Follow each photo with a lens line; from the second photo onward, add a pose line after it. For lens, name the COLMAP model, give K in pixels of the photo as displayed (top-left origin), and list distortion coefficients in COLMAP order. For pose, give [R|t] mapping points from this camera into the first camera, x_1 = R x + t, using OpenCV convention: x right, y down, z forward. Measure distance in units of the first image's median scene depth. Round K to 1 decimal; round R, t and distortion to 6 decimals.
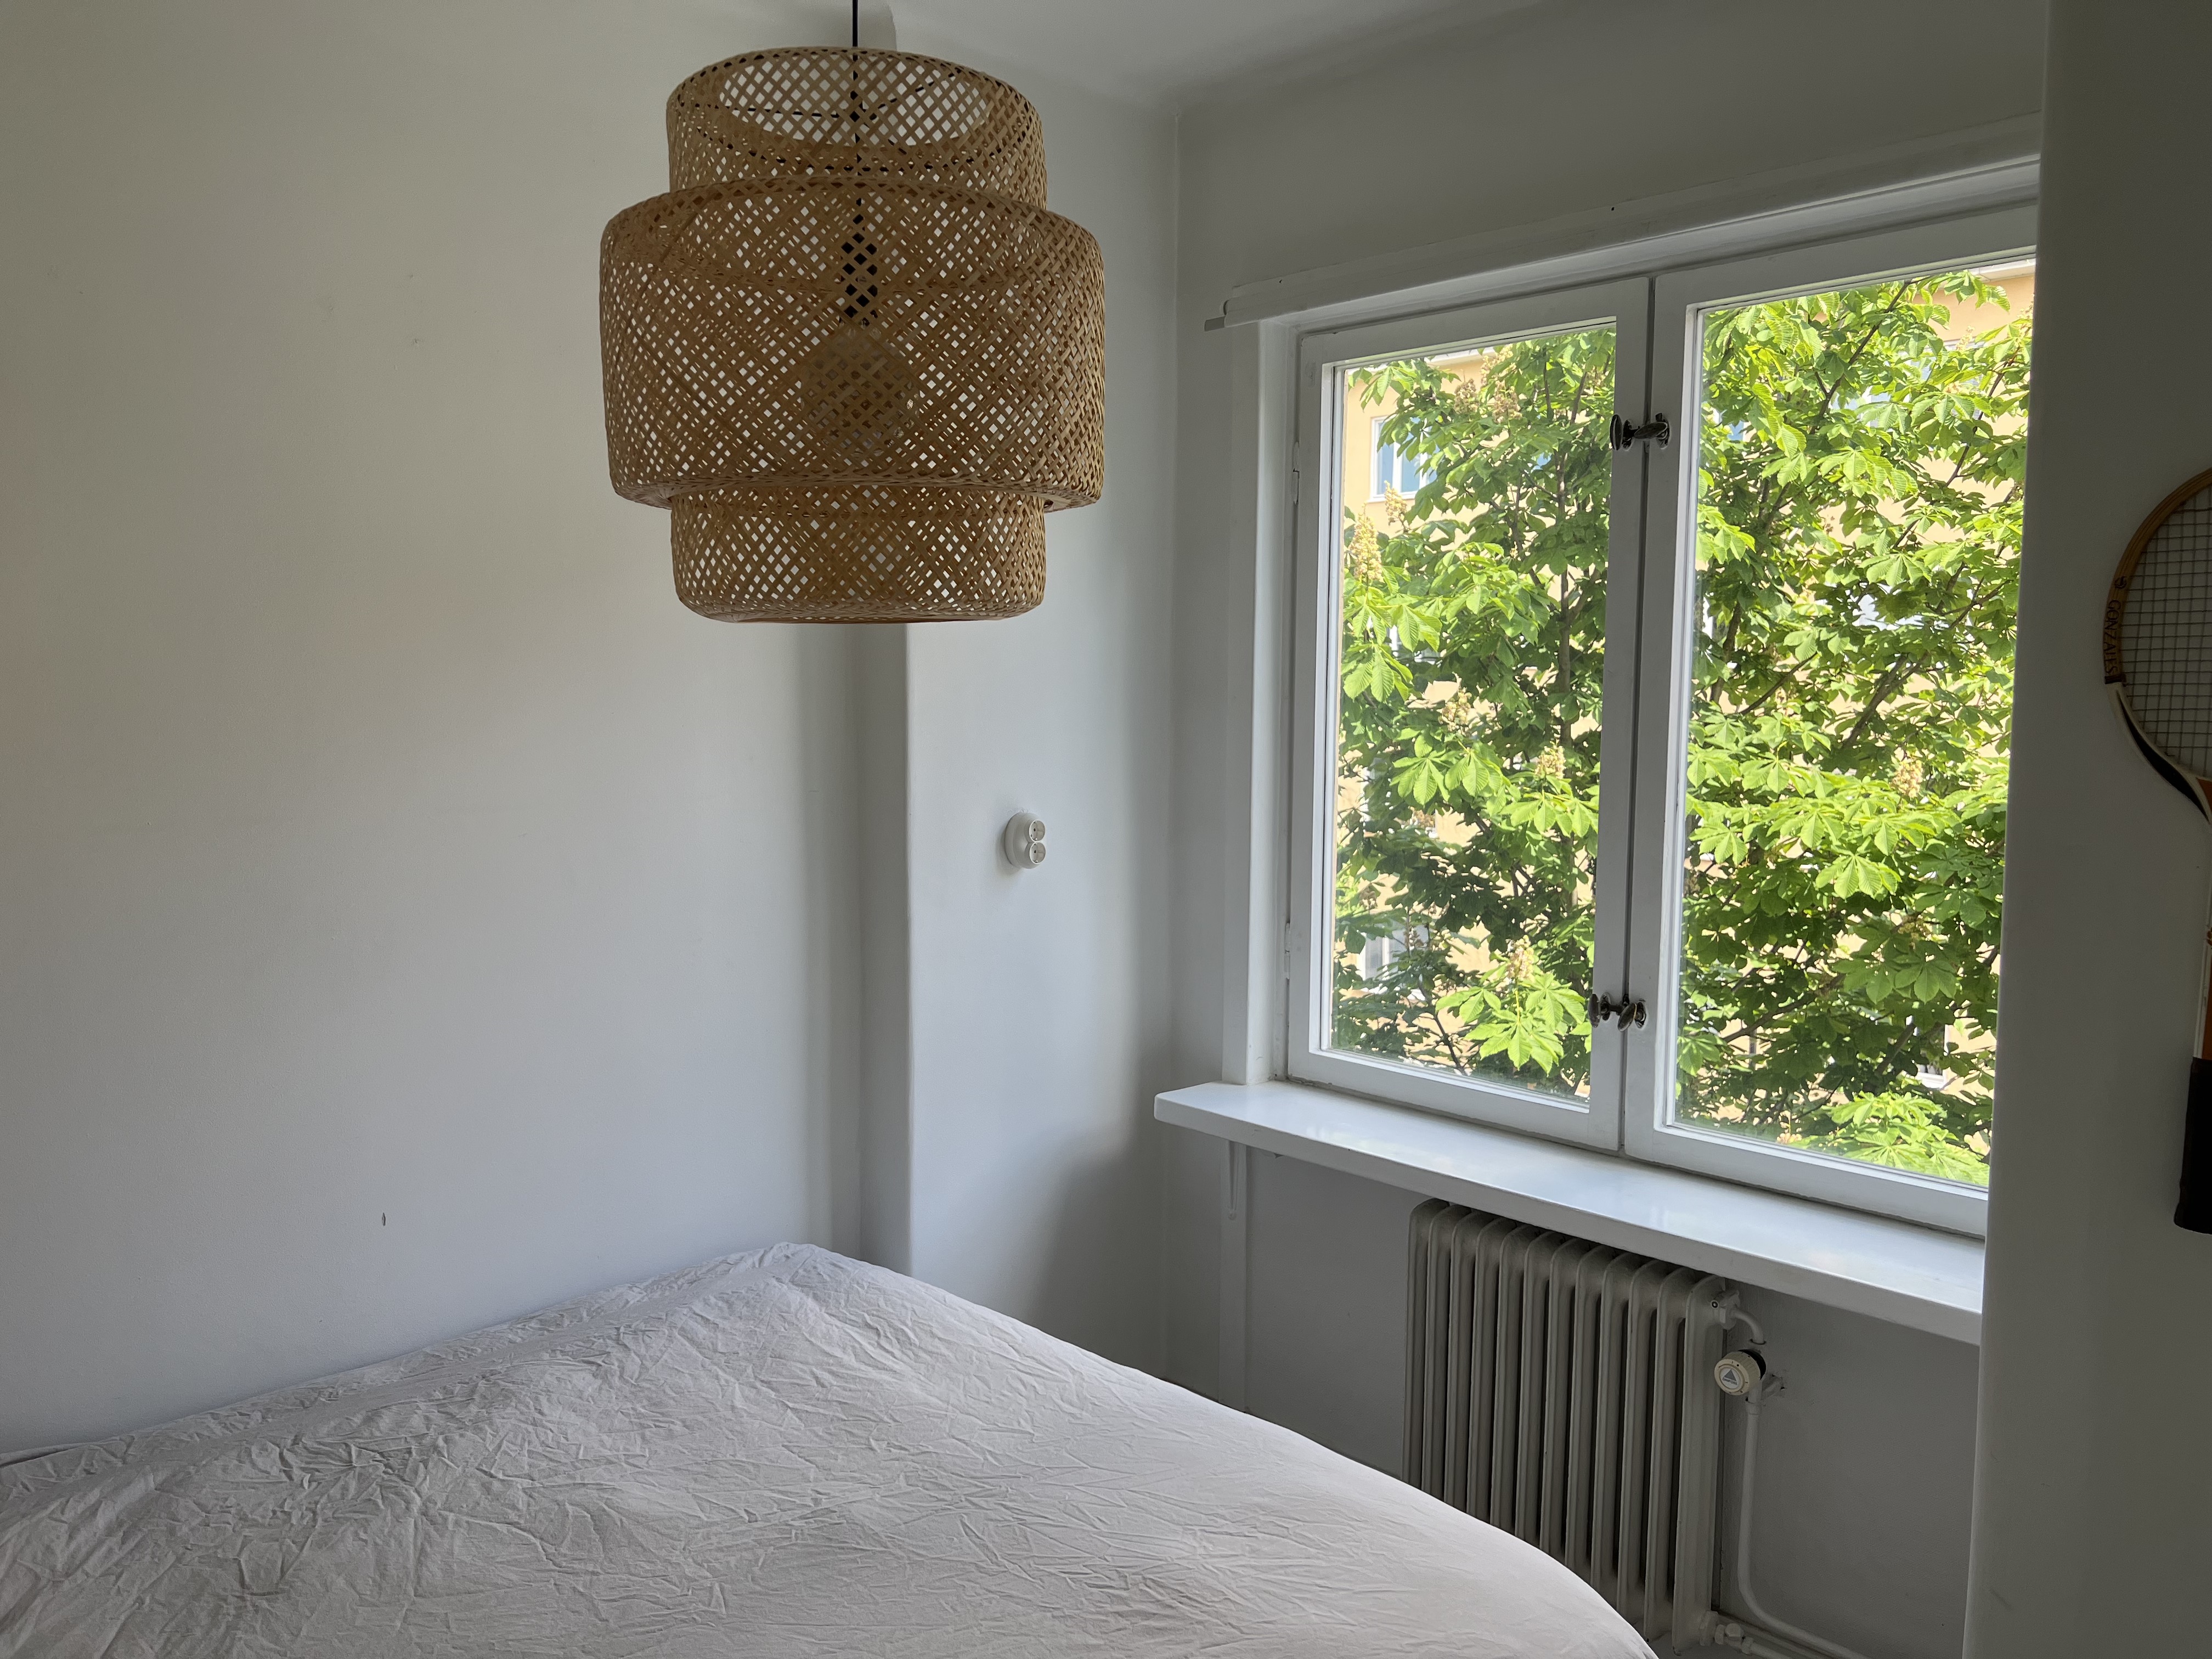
lens RADIAL K [[1662.7, 0, 1106.0], [0, 1662.7, 829.5], [0, 0, 1]] dist [0.050172, -0.059794]
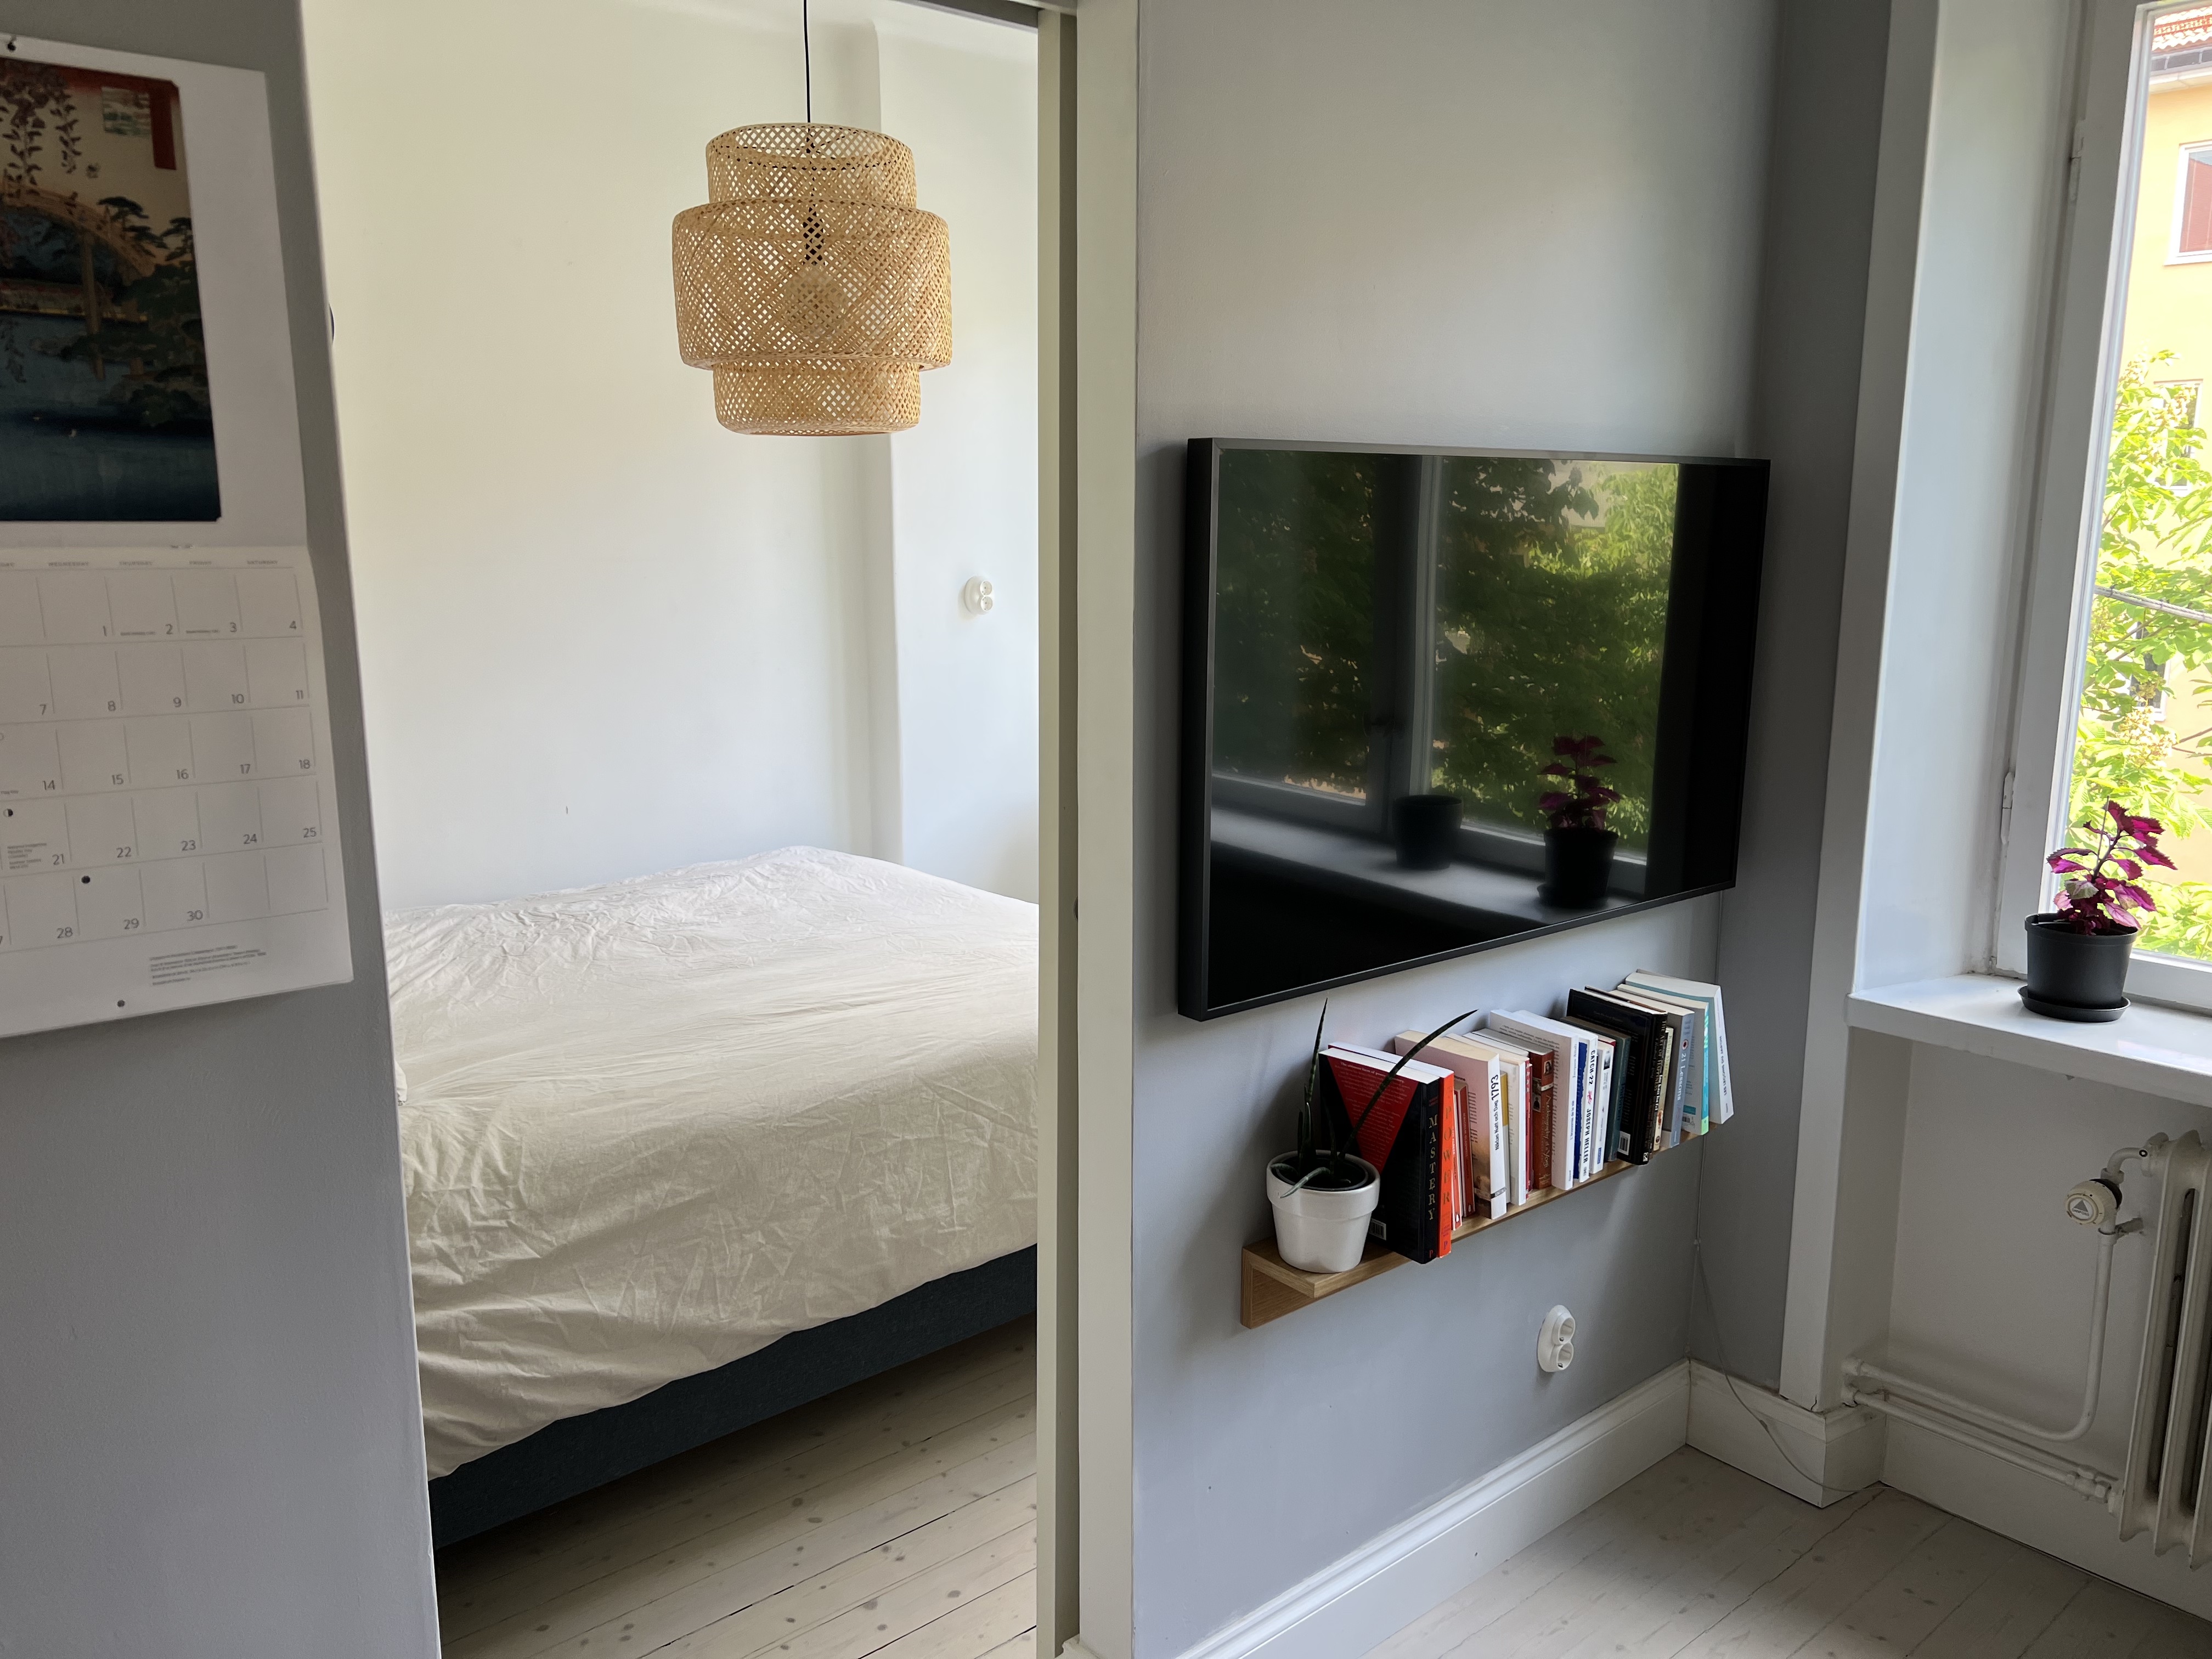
lens RADIAL K [[1662.7, 0, 1106.0], [0, 1662.7, 829.5], [0, 0, 1]] dist [0.050172, -0.059794]
pose [[0.996195, 0.012106, -0.086307, 0.309469], [-0.005008, 0.996621, 0.081987, 0.146809], [0.087008, -0.081243, 0.992889, -0.767610]]
